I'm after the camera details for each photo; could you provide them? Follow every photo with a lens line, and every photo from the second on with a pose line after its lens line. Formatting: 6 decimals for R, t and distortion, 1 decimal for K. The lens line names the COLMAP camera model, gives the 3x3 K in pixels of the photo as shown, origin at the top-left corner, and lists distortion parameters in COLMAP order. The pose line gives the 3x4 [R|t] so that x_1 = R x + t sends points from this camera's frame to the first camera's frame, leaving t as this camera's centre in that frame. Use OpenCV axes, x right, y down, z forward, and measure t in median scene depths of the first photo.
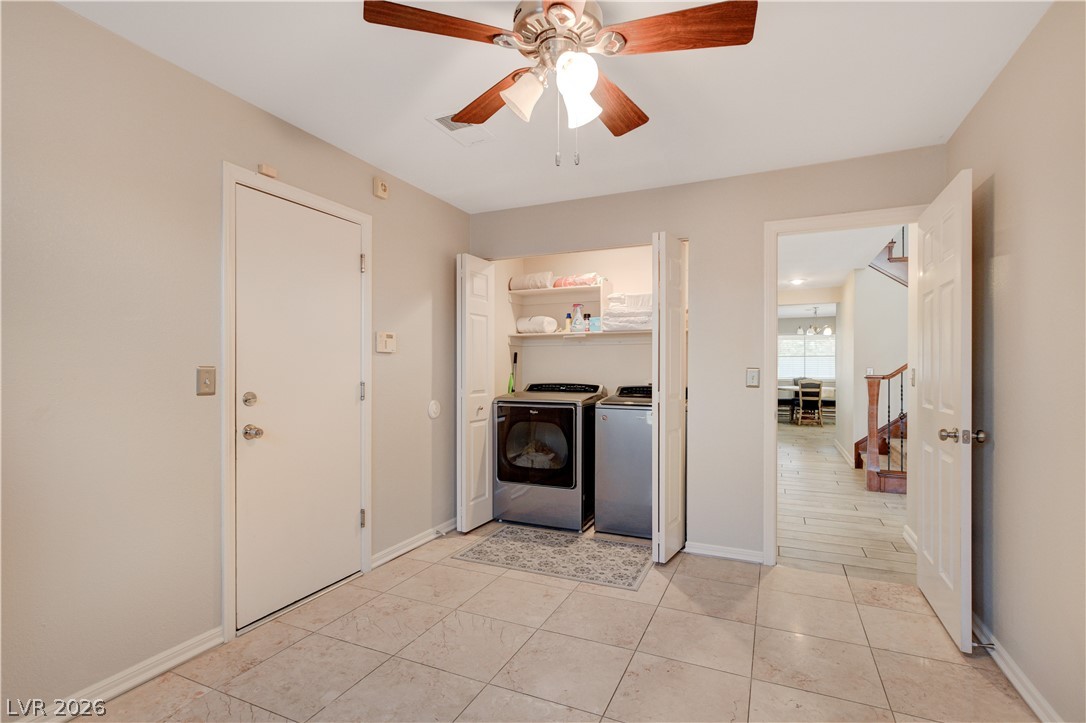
lens RADIAL K [[520.6, 0, 540.8], [0, 520.6, 367.3], [0, 0, 1]] dist [-0.000306, 0.000231]
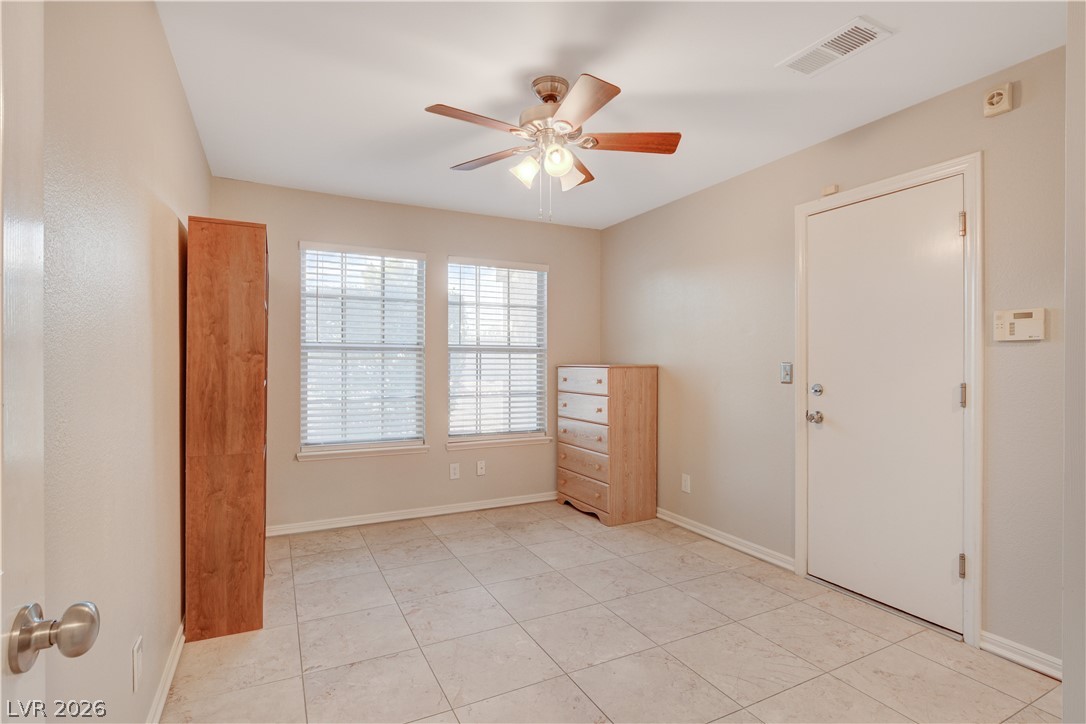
lens RADIAL K [[520.6, 0, 537.1], [0, 520.6, 363.0], [0, 0, 1]] dist [-0.000306, 0.000231]
pose [[-0.628311, -0.001526, -0.777961, 0.780628], [-0.000982, 0.999999, -0.001169, 0.000947], [0.777962, 0.000029, -0.628312, 1.251265]]
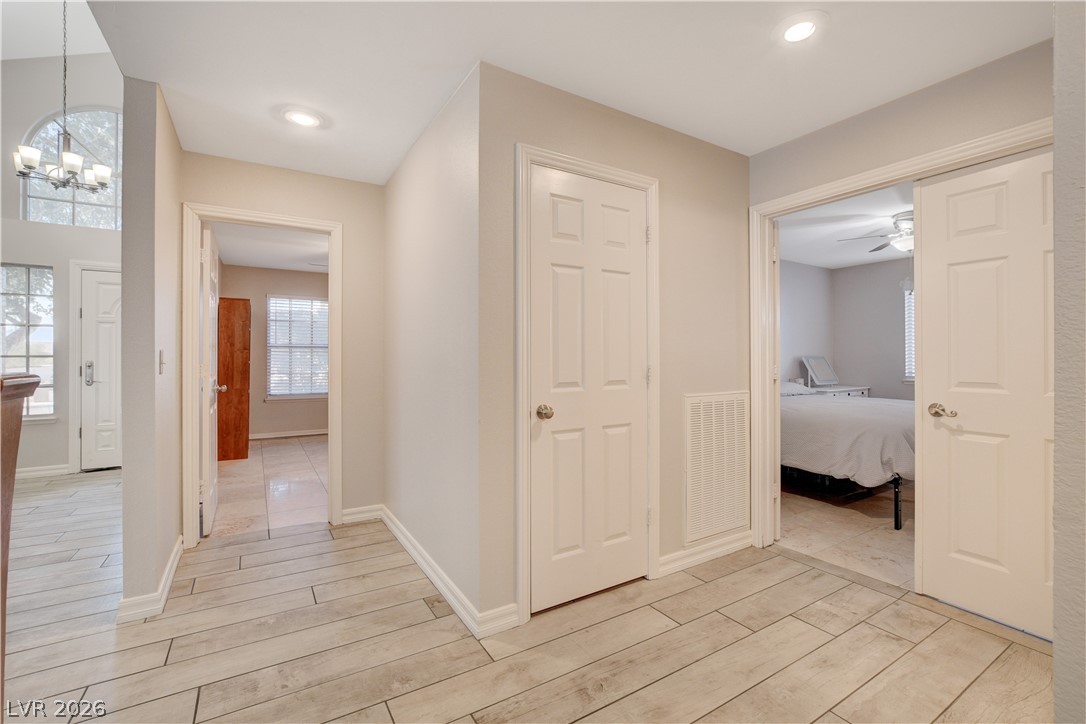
lens RADIAL K [[471.5, 0, 543.7], [0, 471.5, 355.8], [0, 0, 1]] dist [-0.003664, -0.000255]
pose [[-0.562622, -0.004863, -0.826700, 1.435048], [-0.001651, 0.999987, -0.004759, 0.021030], [0.826713, -0.001313, -0.562622, 2.726451]]
